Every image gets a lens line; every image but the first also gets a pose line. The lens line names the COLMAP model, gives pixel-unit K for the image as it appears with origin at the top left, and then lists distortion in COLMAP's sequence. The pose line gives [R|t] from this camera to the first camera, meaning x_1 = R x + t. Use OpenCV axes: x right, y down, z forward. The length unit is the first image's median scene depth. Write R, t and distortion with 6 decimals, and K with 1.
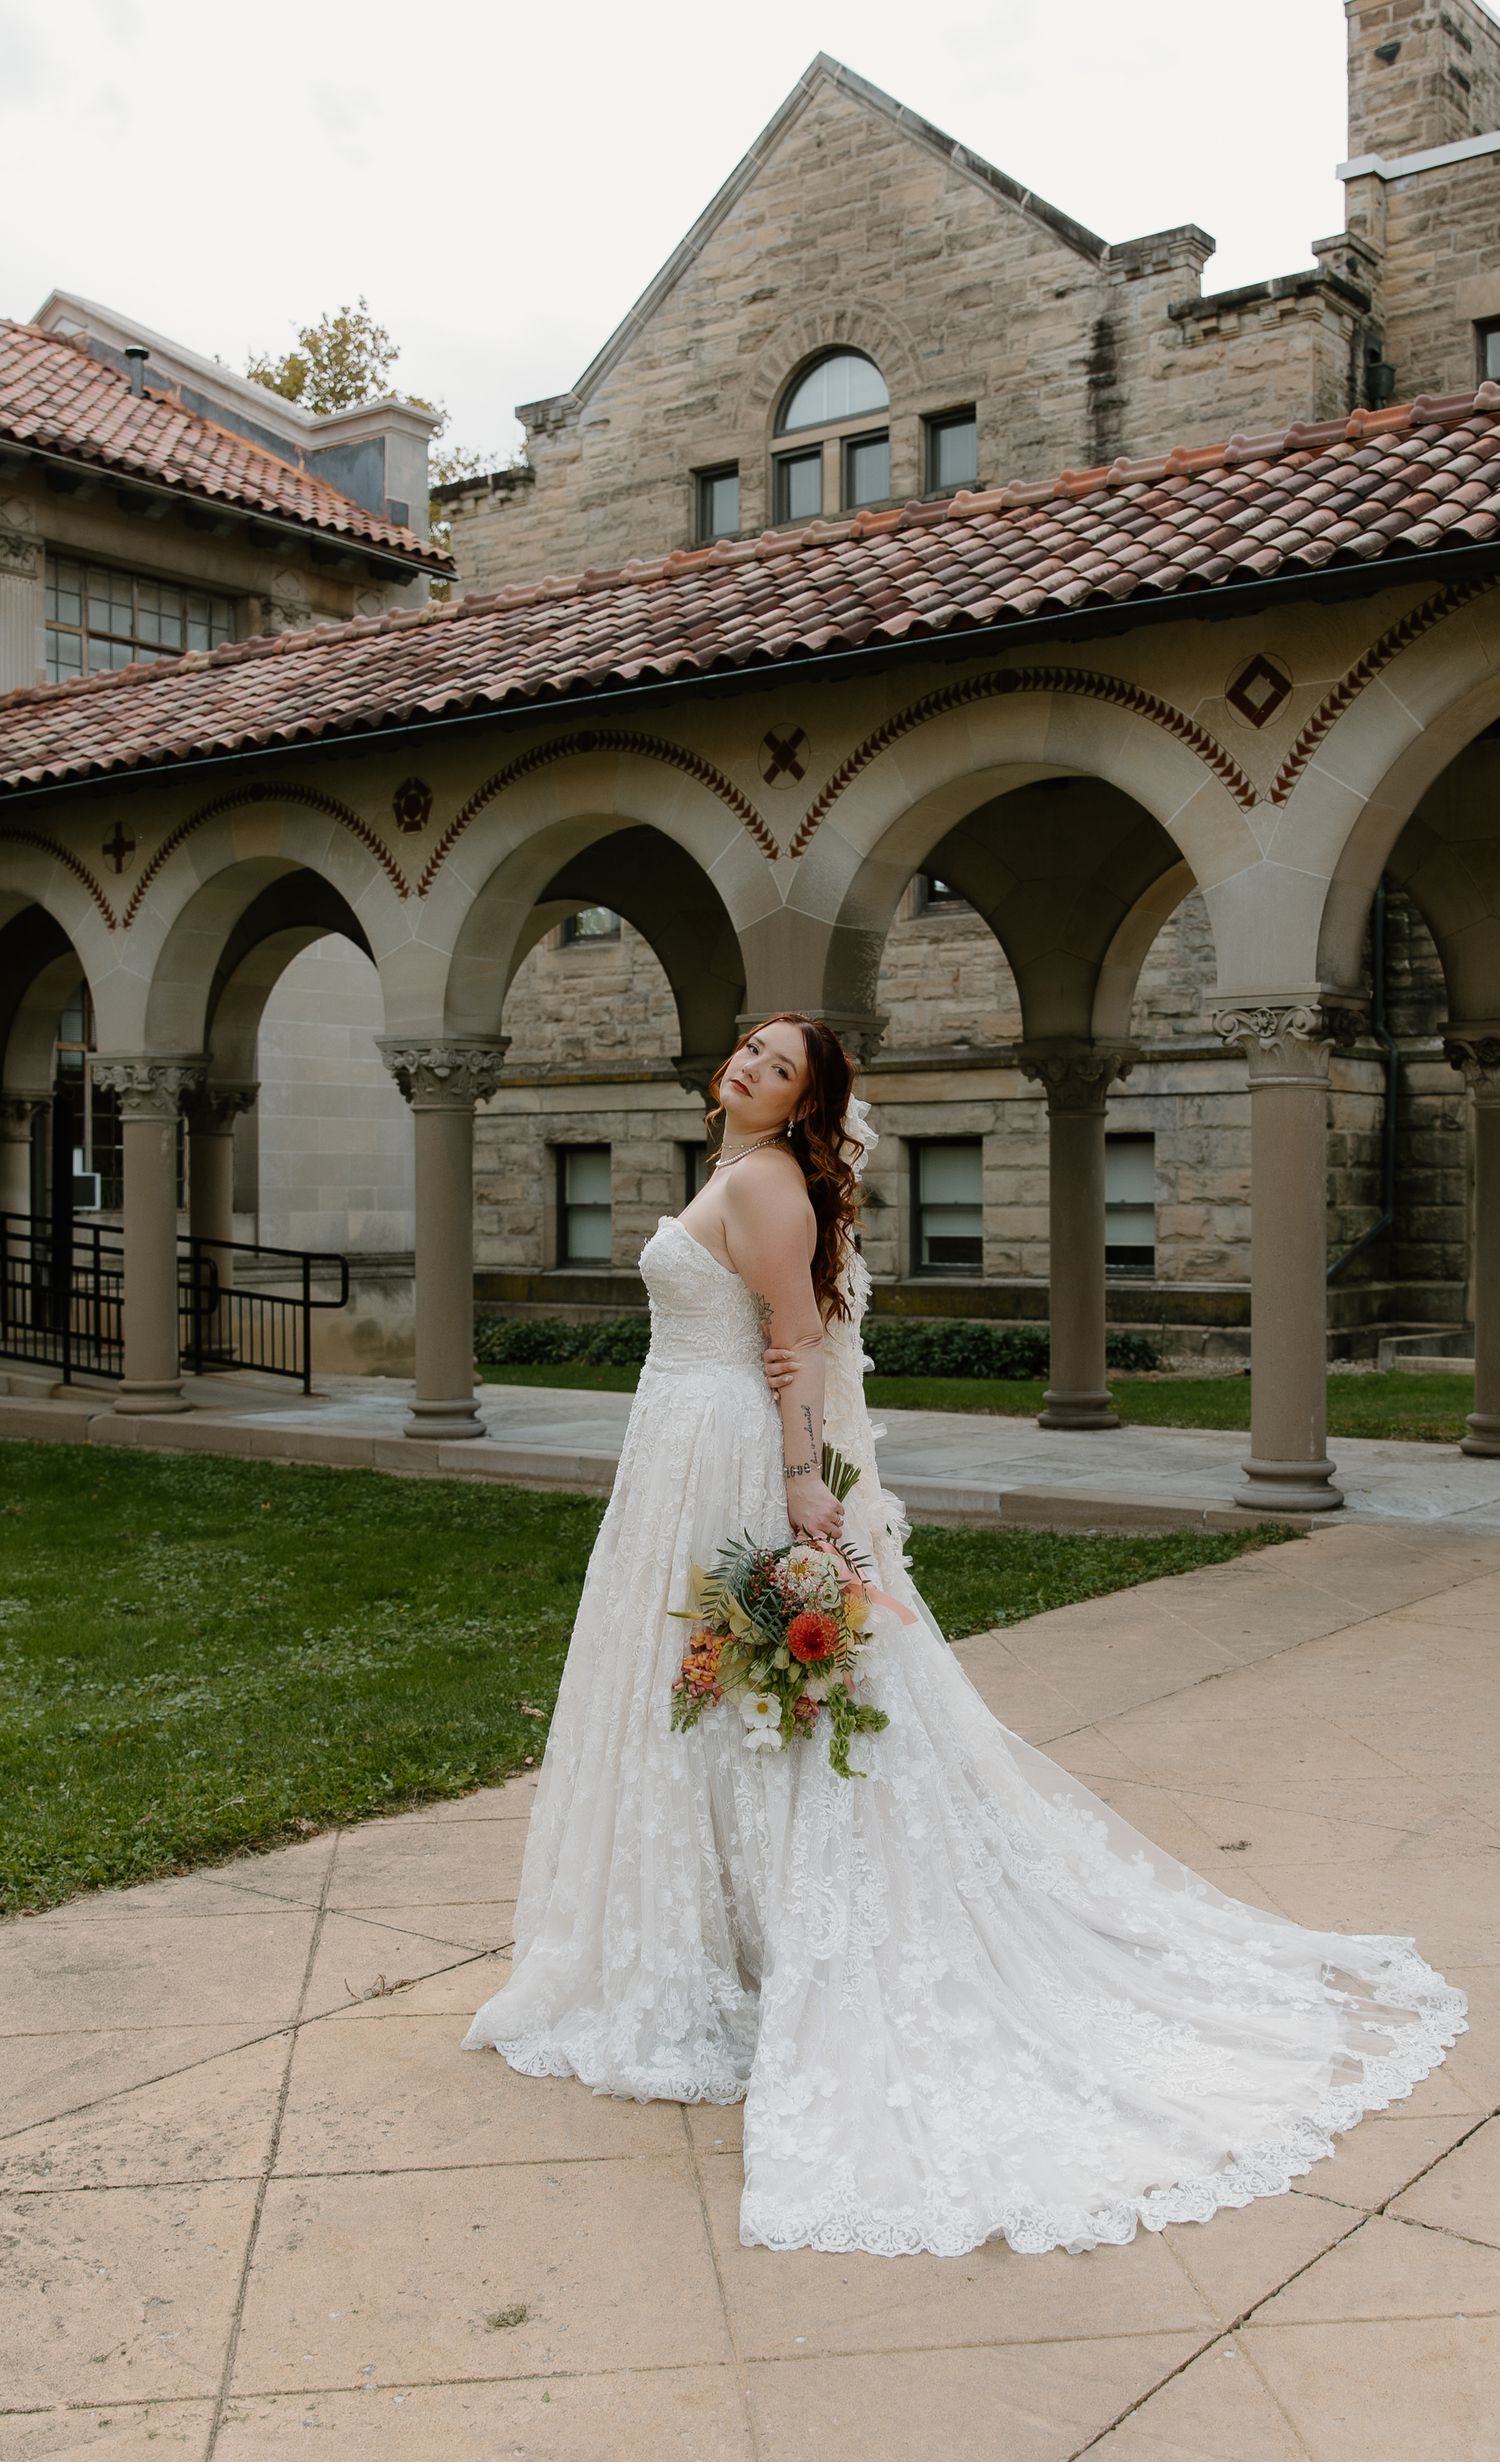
lens RADIAL K [[2399.7, 0, 802.8], [0, 2399.7, 1231.1], [0, 0, 1]] dist [-0.003922, 0.007849]
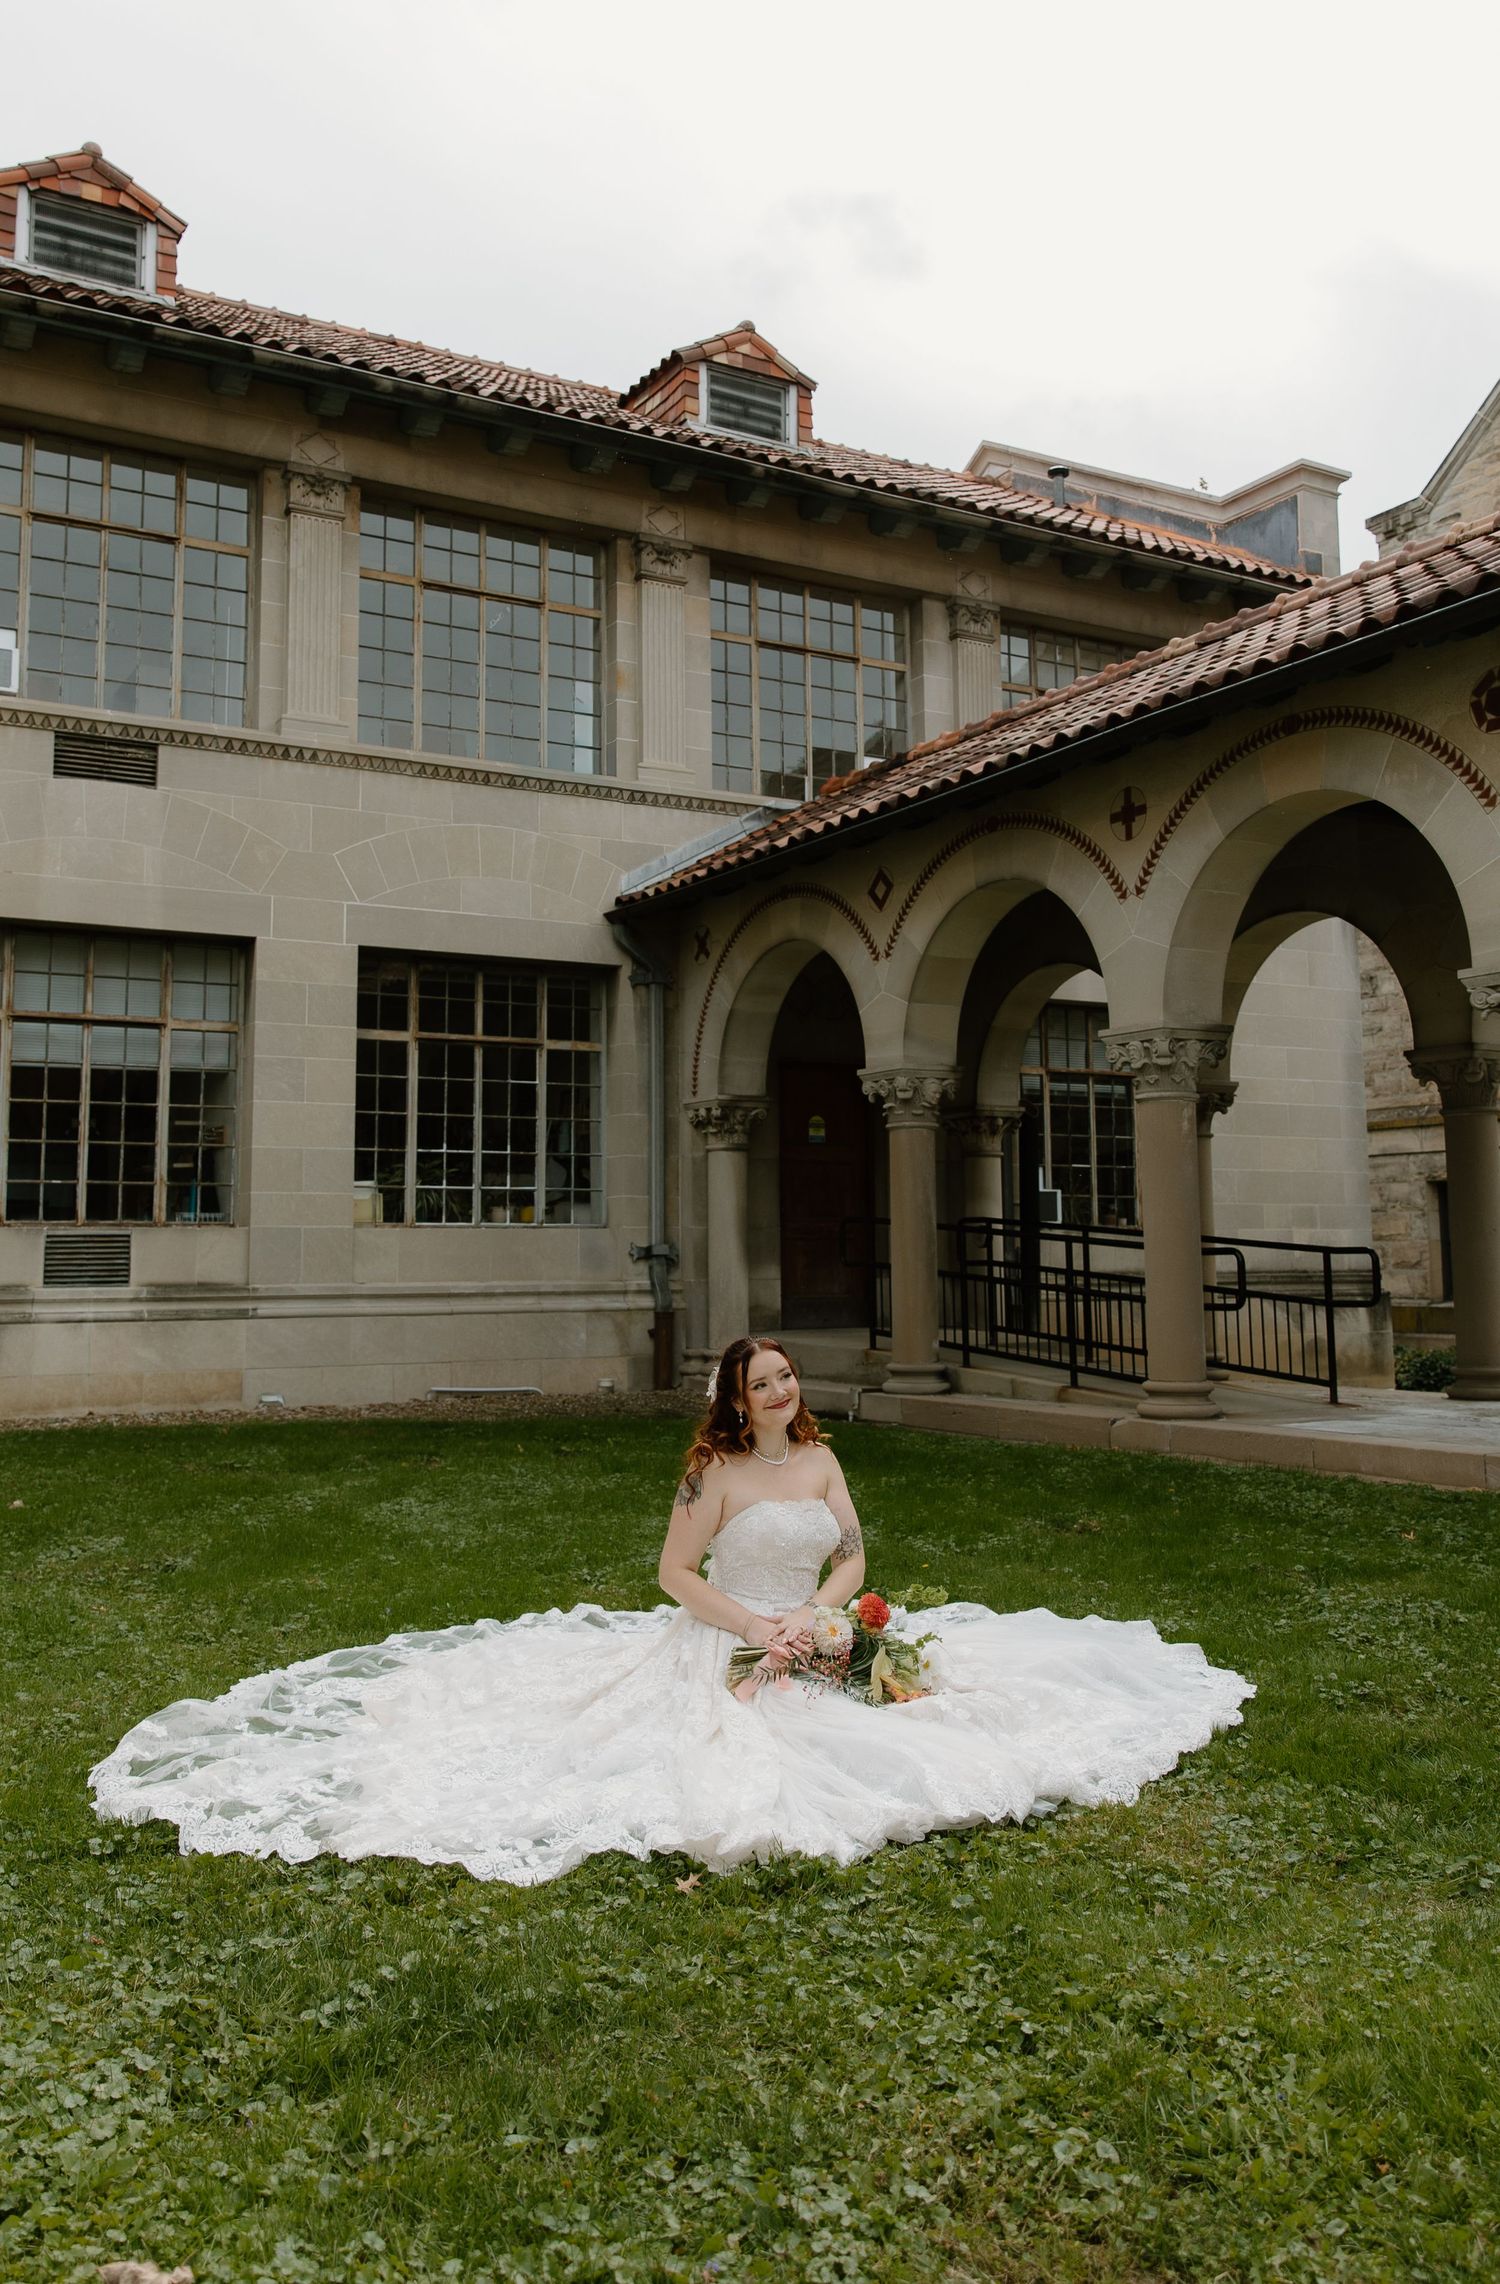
lens RADIAL K [[2079.8, 0, 740.8], [0, 2079.8, 990.6], [0, 0, 1]] dist [0.017828, 0.000362]
pose [[0.917429, -0.055314, -0.394037, -0.061358], [0.001782, 0.990852, -0.134944, 0.012580], [0.397896, 0.123100, 0.909134, 0.114566]]
